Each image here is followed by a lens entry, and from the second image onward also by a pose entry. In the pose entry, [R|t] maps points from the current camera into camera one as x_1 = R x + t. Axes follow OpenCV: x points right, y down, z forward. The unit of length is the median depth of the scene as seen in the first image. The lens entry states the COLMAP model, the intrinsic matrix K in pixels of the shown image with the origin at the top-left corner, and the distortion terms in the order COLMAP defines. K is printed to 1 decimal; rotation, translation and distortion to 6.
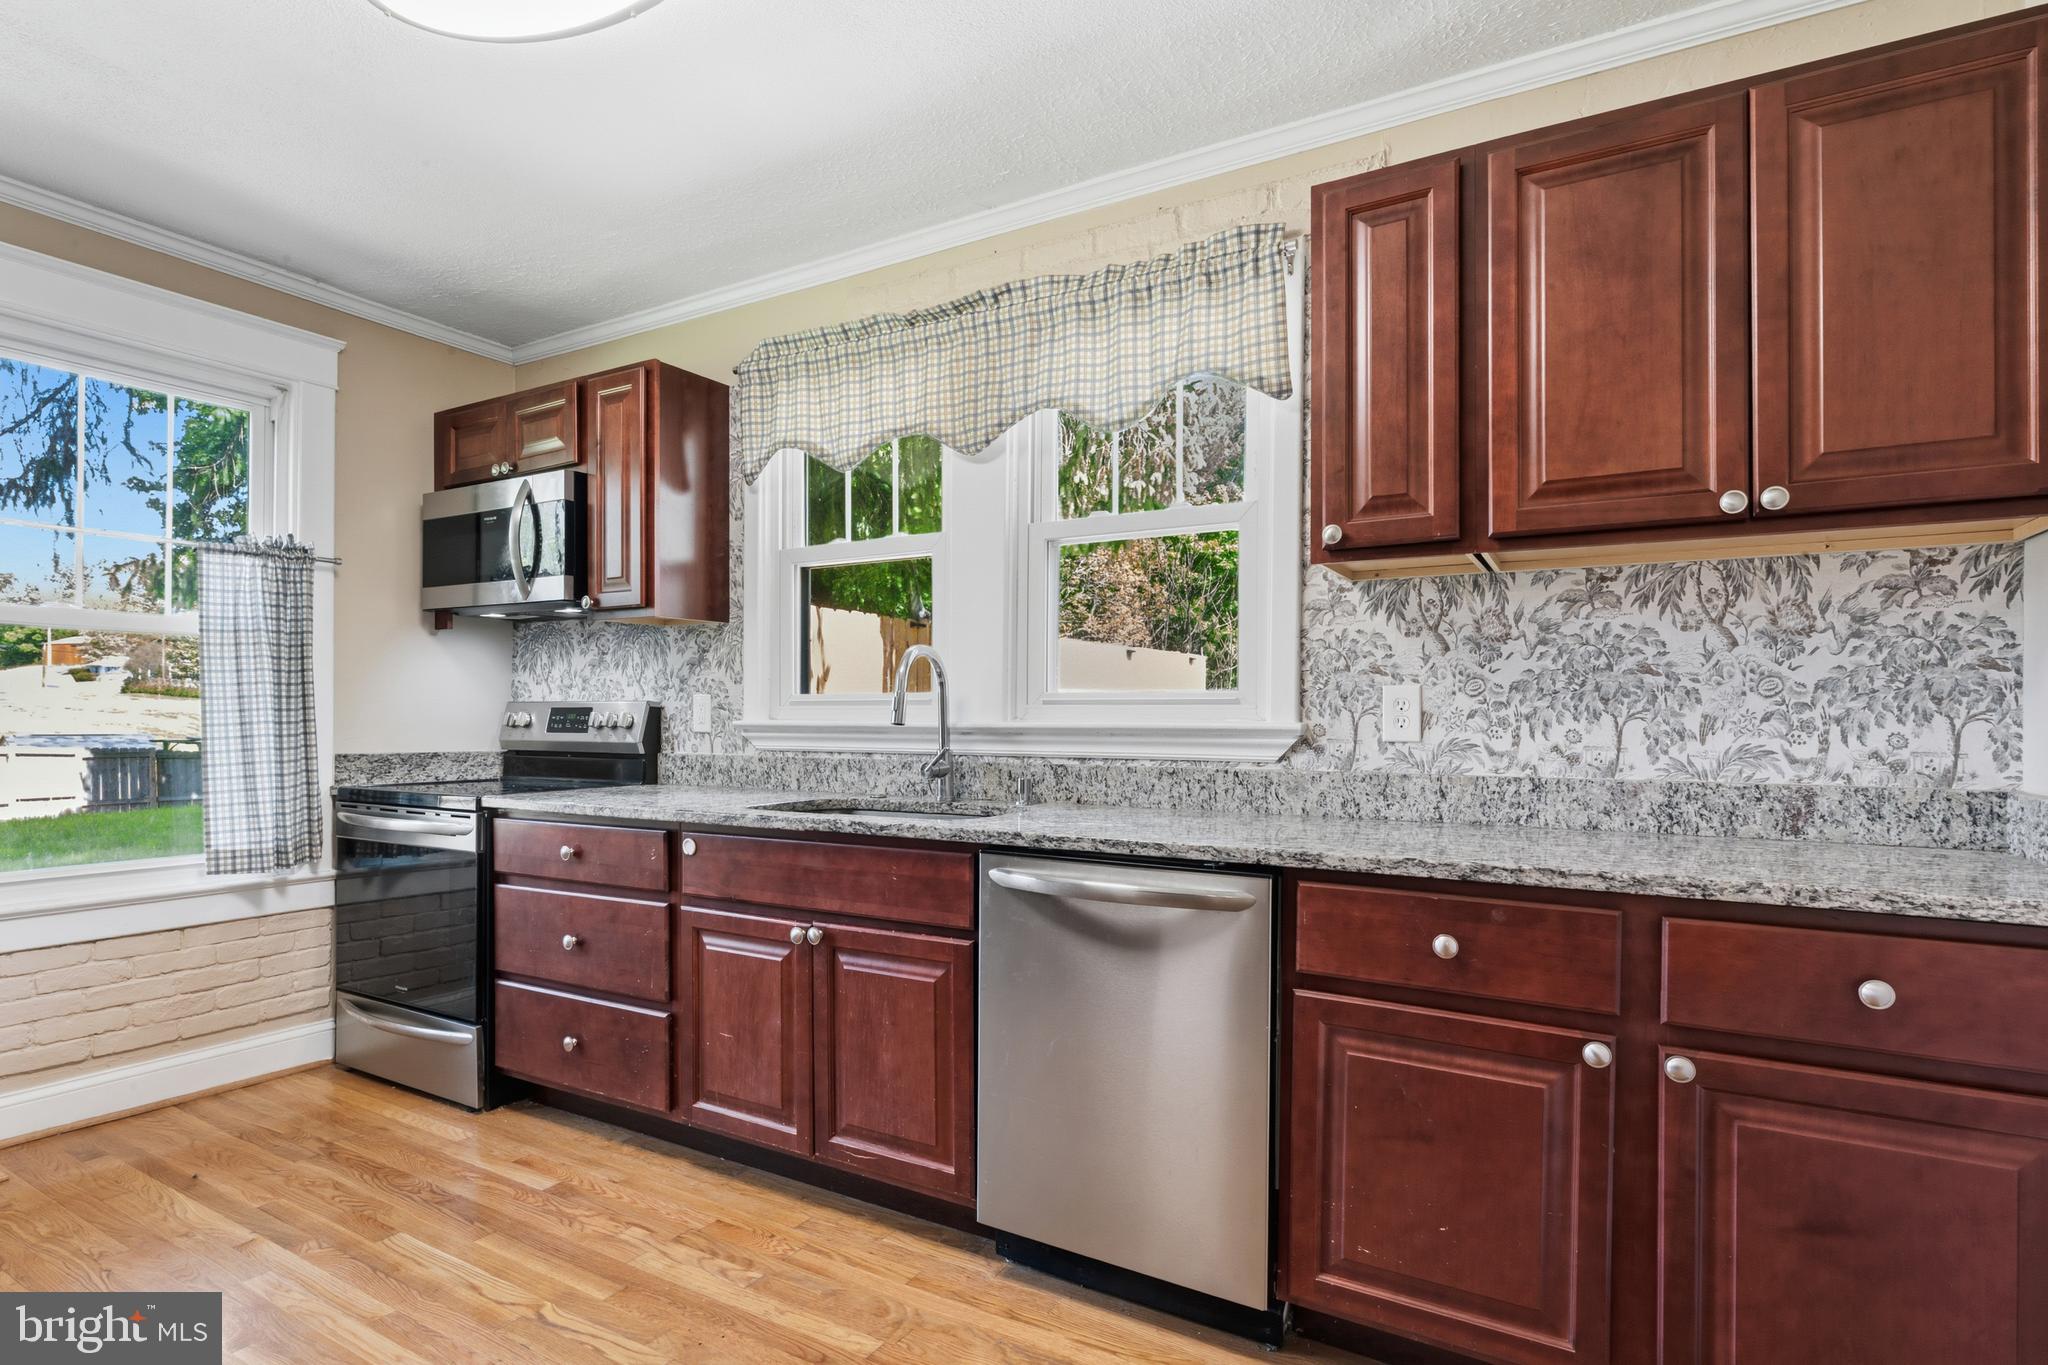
lens RADIAL K [[1089.9, 0, 1007.1], [0, 1089.9, 709.8], [0, 0, 1]] dist [-0.013521, 0.004736]
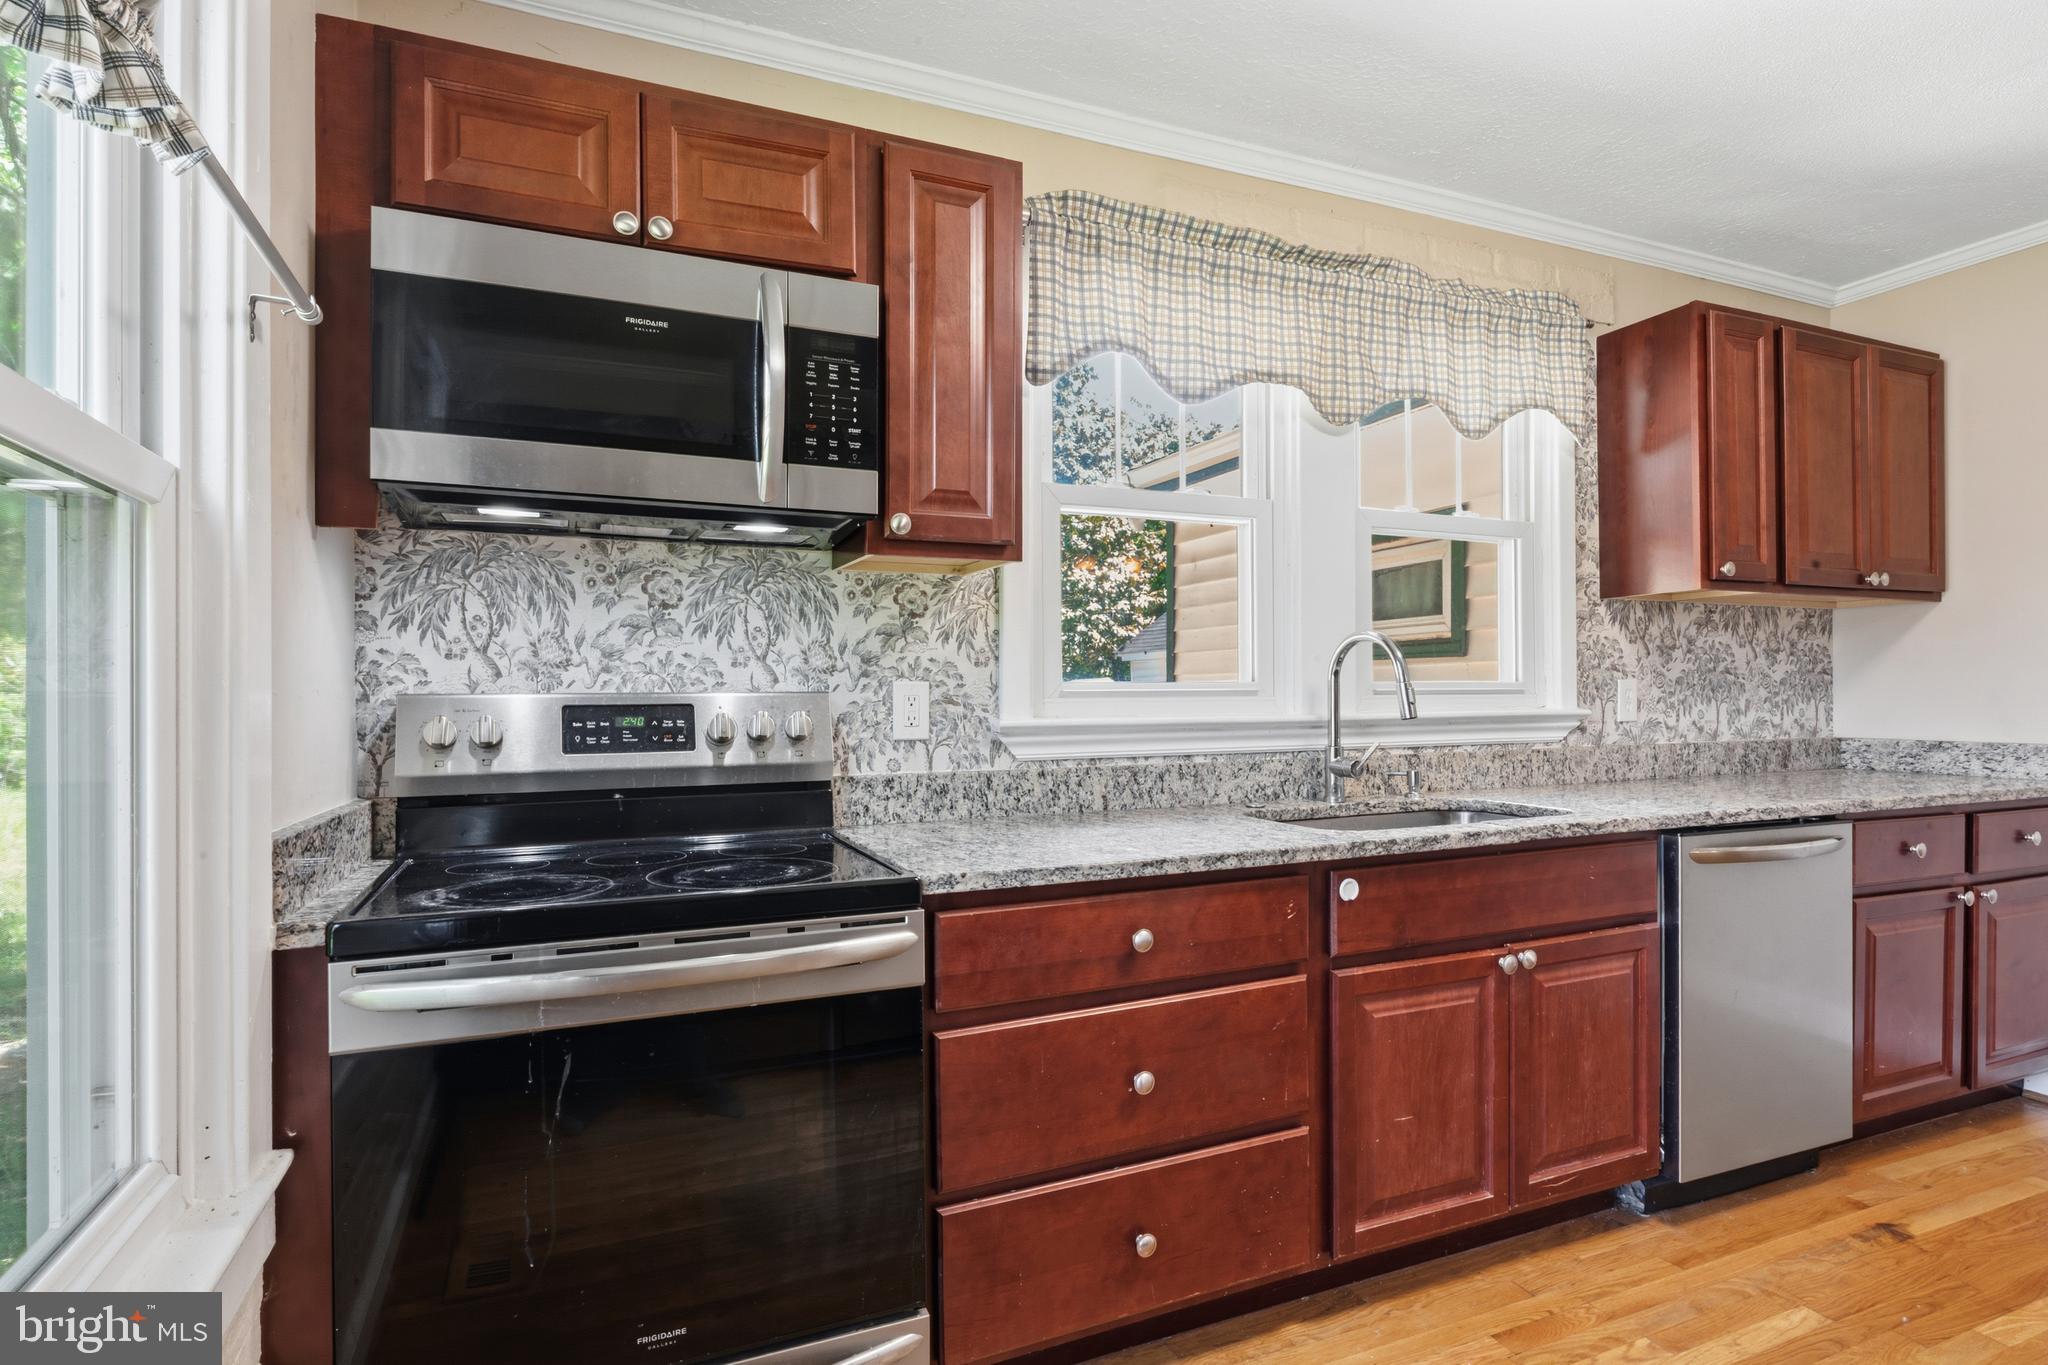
lens RADIAL K [[1089.9, 0, 1044.2], [0, 1089.9, 691.6], [0, 0, 1]] dist [-0.013521, 0.004736]
pose [[0.560685, -0.005874, 0.828008, -1.092599], [0.003262, 0.999983, 0.004885, -0.015555], [-0.828023, -0.000038, 0.560694, 0.803226]]
